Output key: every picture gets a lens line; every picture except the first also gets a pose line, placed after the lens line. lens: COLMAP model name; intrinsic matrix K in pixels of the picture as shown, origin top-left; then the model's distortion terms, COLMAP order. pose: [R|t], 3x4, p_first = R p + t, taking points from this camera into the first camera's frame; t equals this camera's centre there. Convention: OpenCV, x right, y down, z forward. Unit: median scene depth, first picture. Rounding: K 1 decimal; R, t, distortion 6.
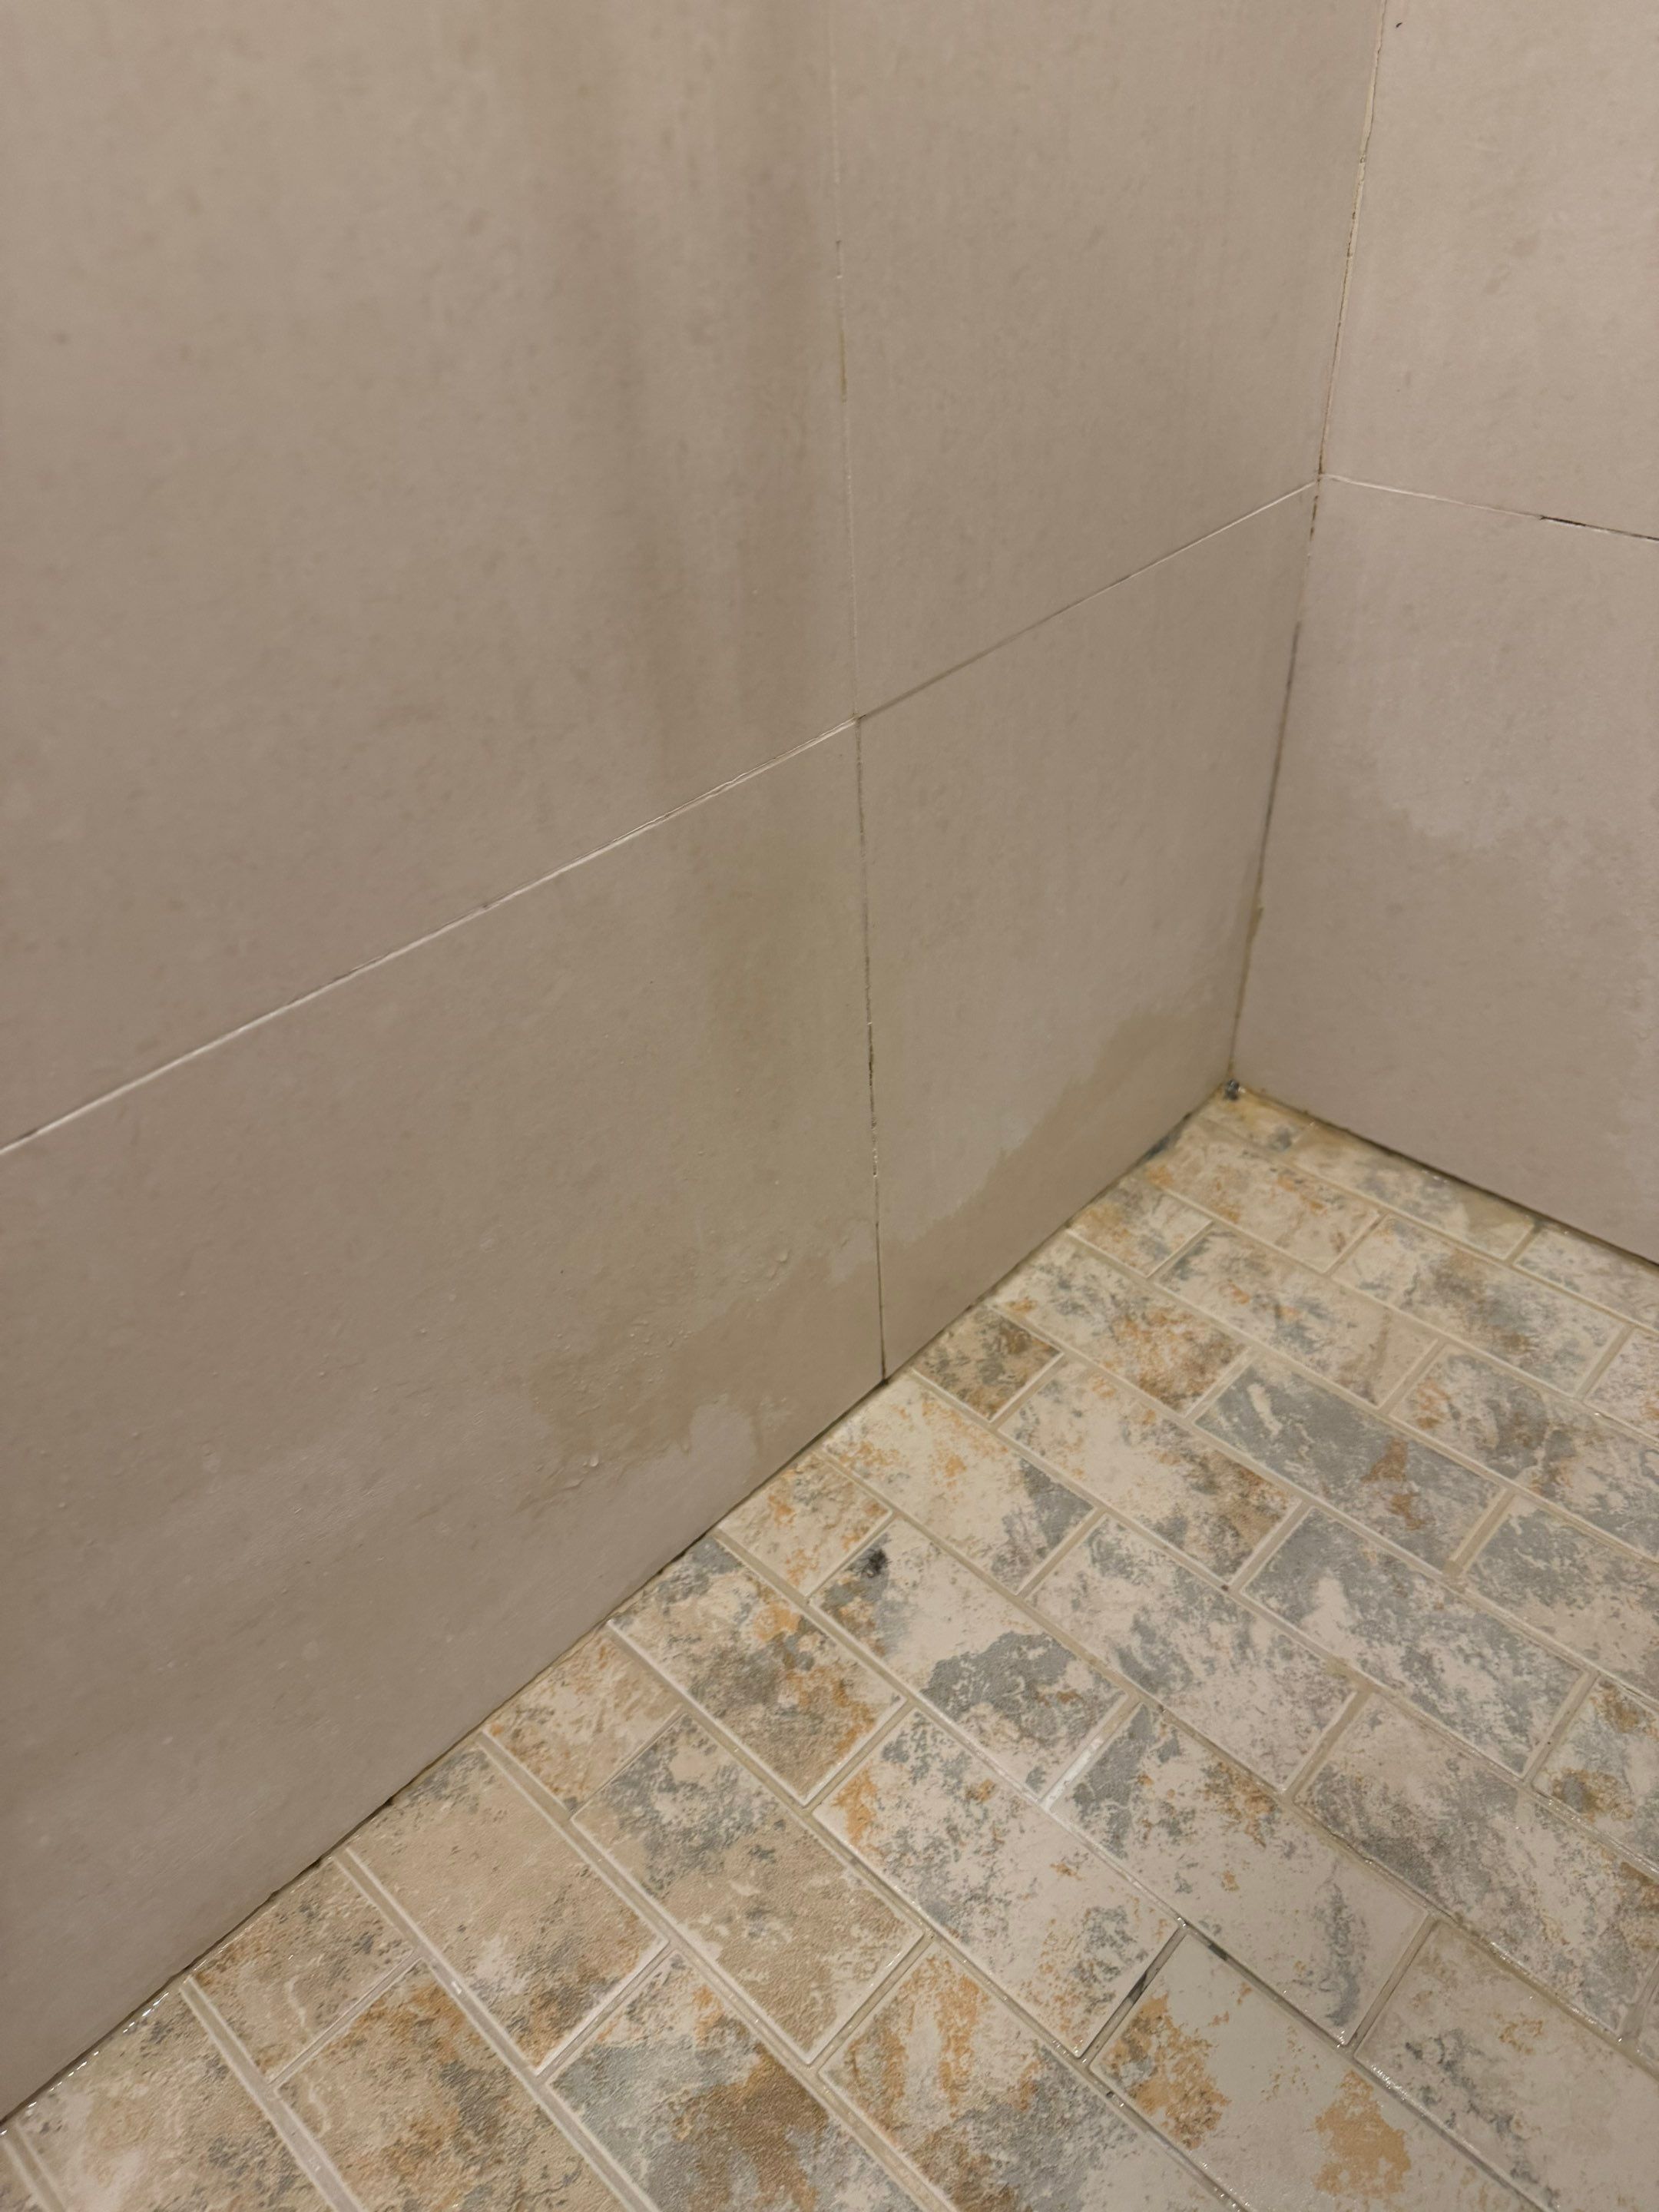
lens RADIAL K [[1579.1, 0, 821.5], [0, 1579.1, 1113.3], [0, 0, 1]] dist [0.031638, -0.053114]
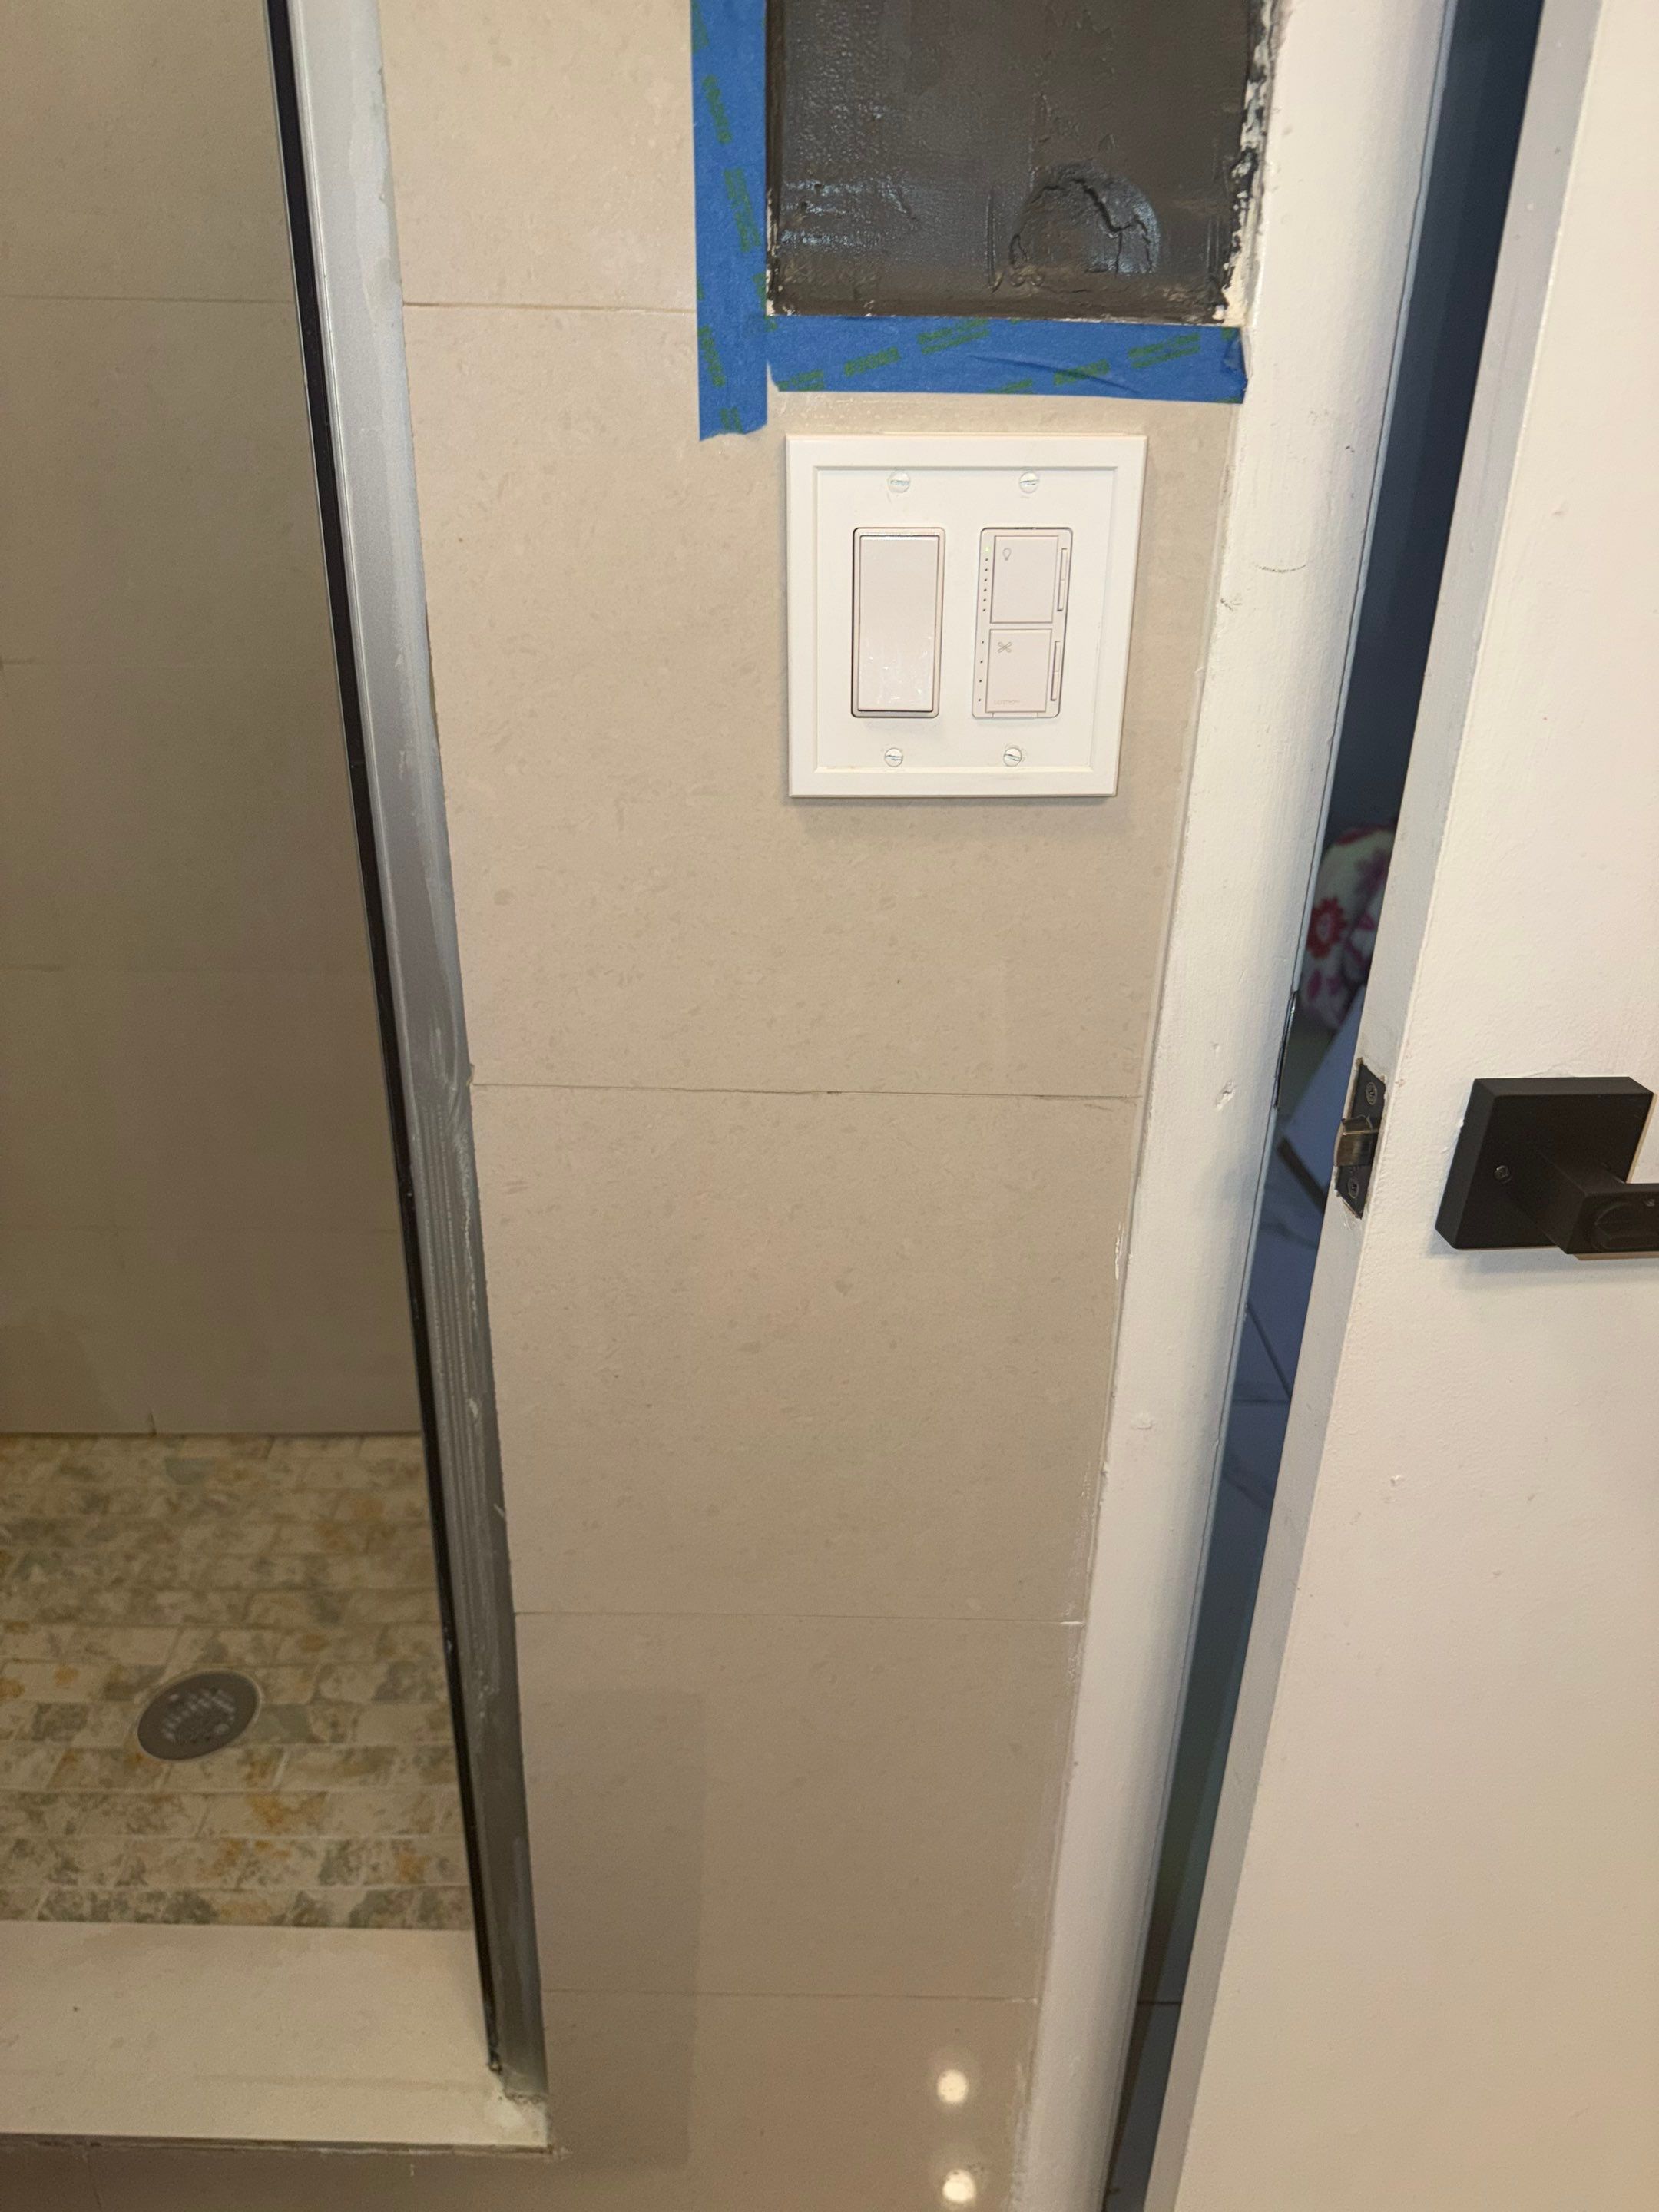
lens RADIAL K [[1579.1, 0, 811.2], [0, 1579.1, 1121.9], [0, 0, 1]] dist [0.031638, -0.053114]
pose [[0.726680, -0.246862, 0.641089, -0.327807], [0.382393, 0.920621, -0.078945, 0.301899], [-0.570711, 0.302516, 0.763395, -2.341174]]
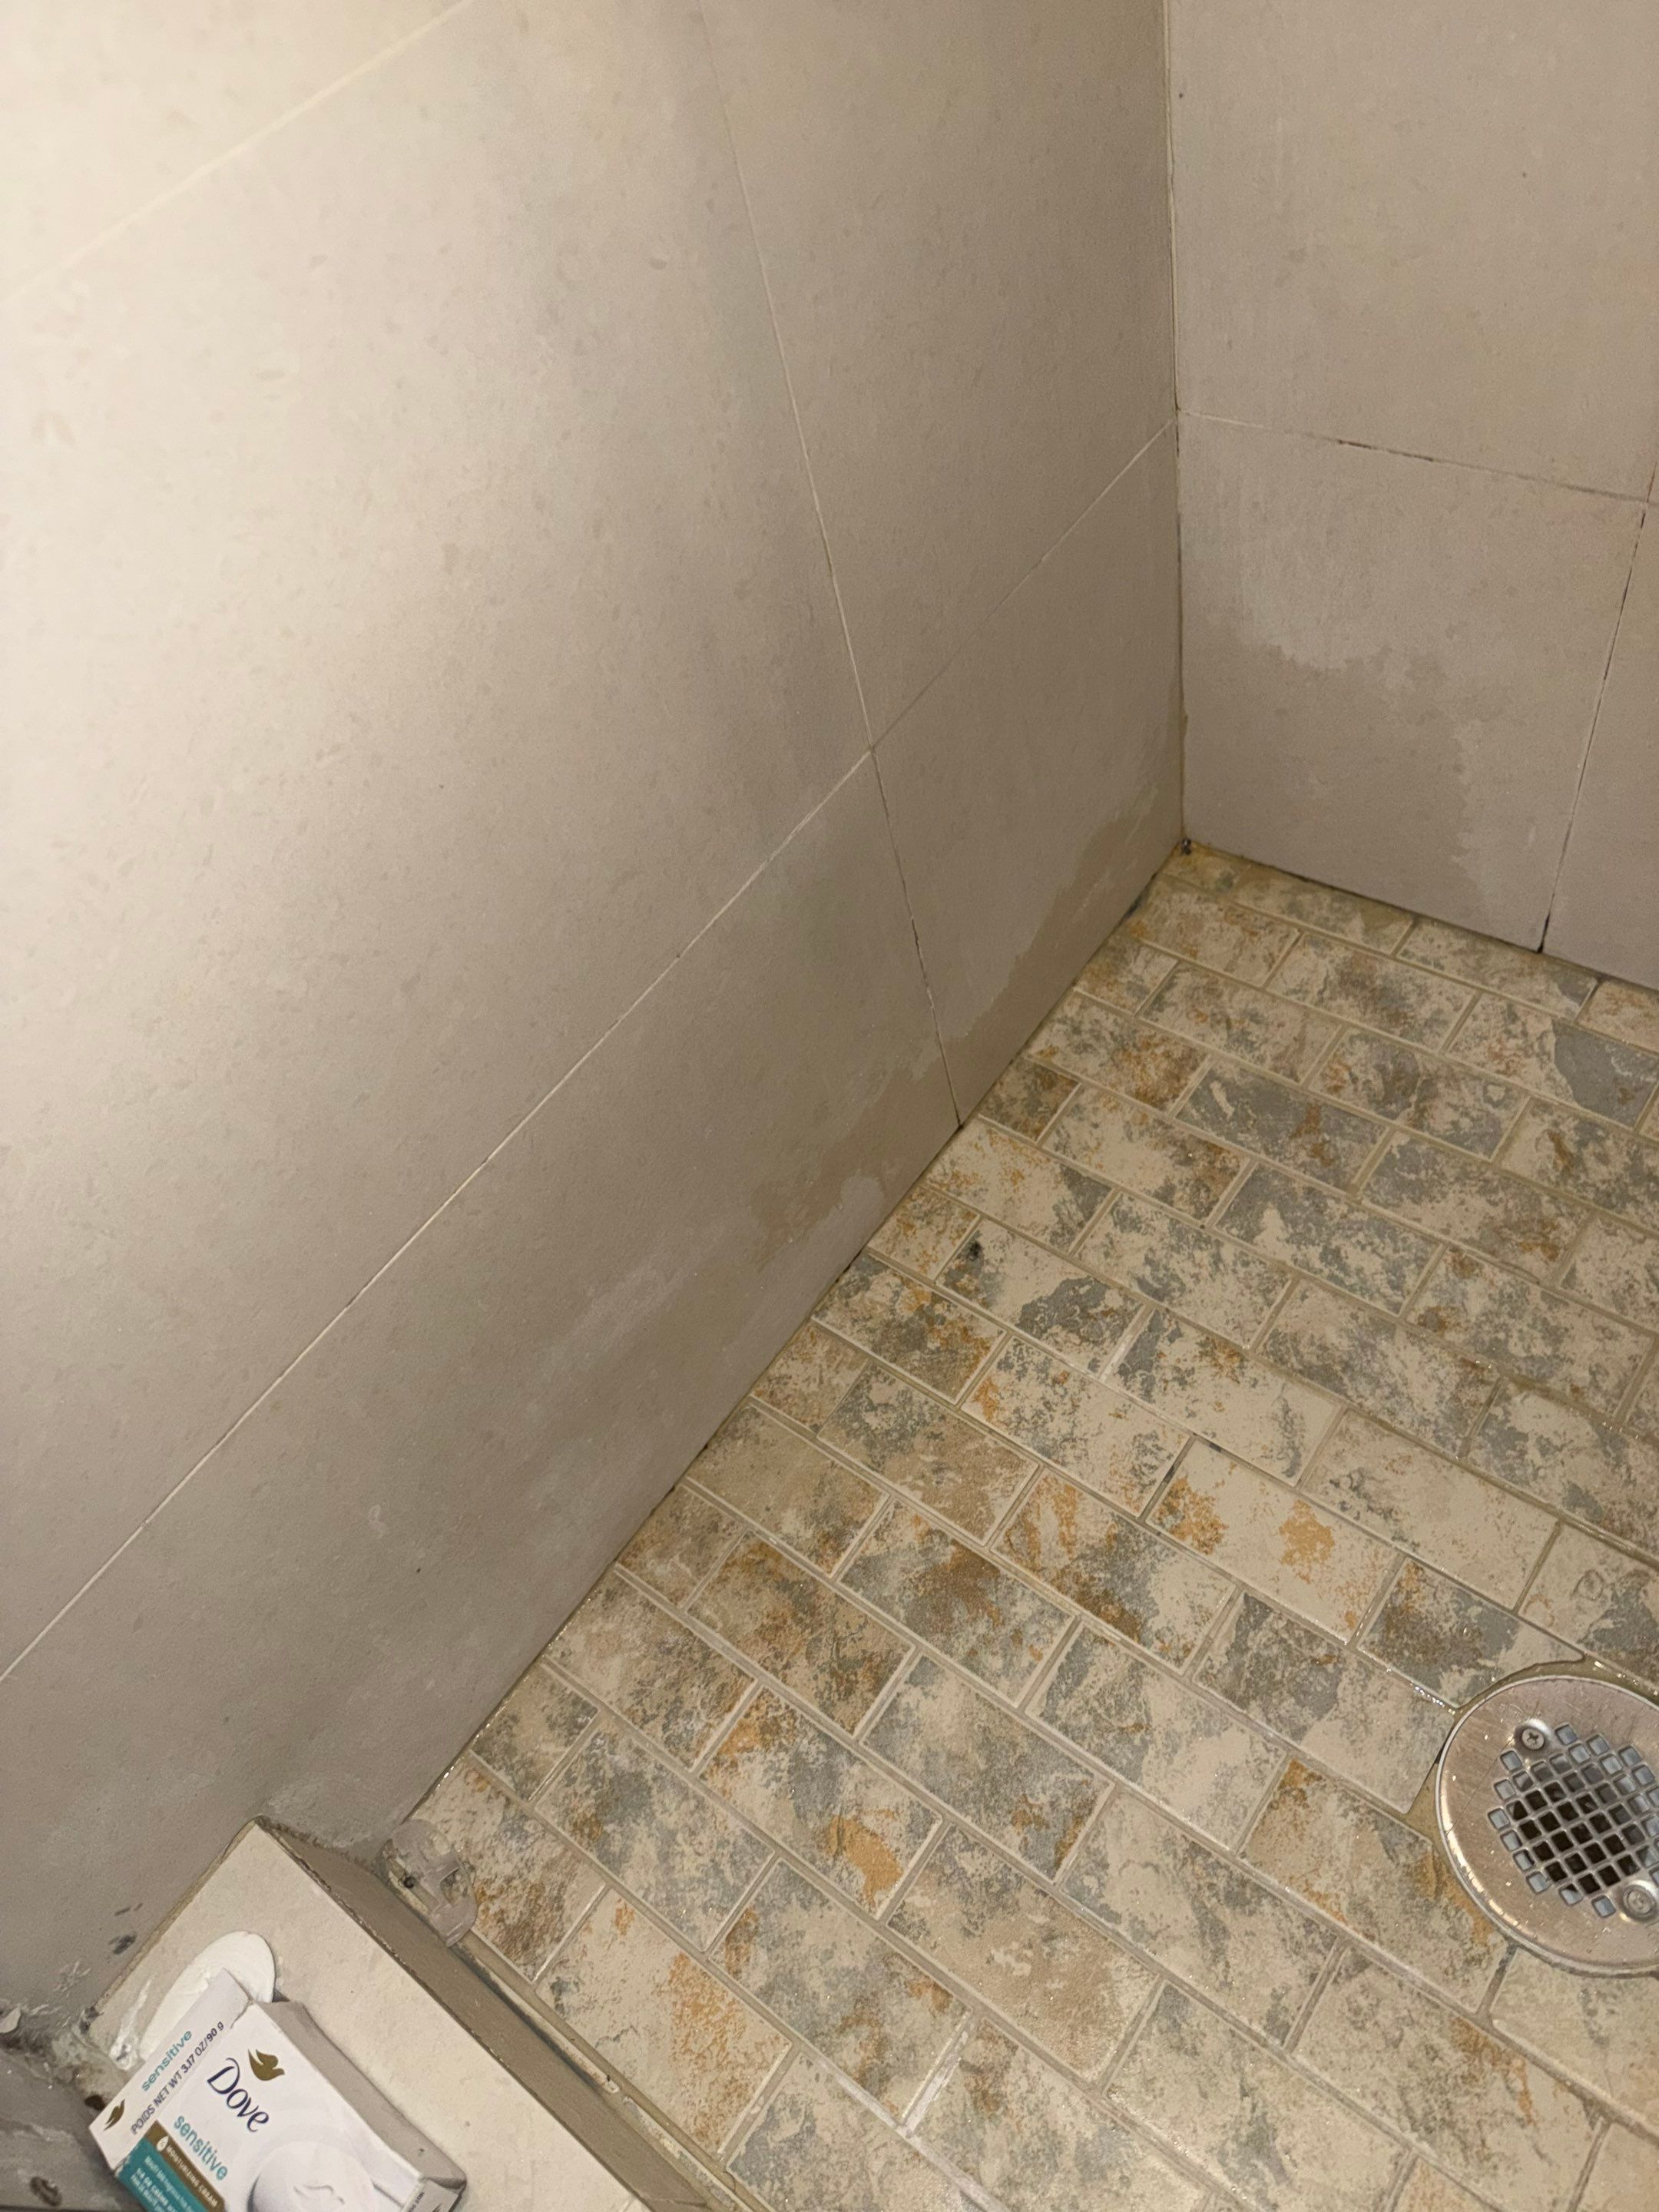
lens RADIAL K [[1579.1, 0, 835.2], [0, 1579.1, 1104.8], [0, 0, 1]] dist [0.031638, -0.053114]
pose [[0.983036, -0.176614, -0.049482, 0.002402], [0.183326, 0.954509, 0.235167, -0.221843], [0.005697, -0.240248, 0.970695, -0.420783]]
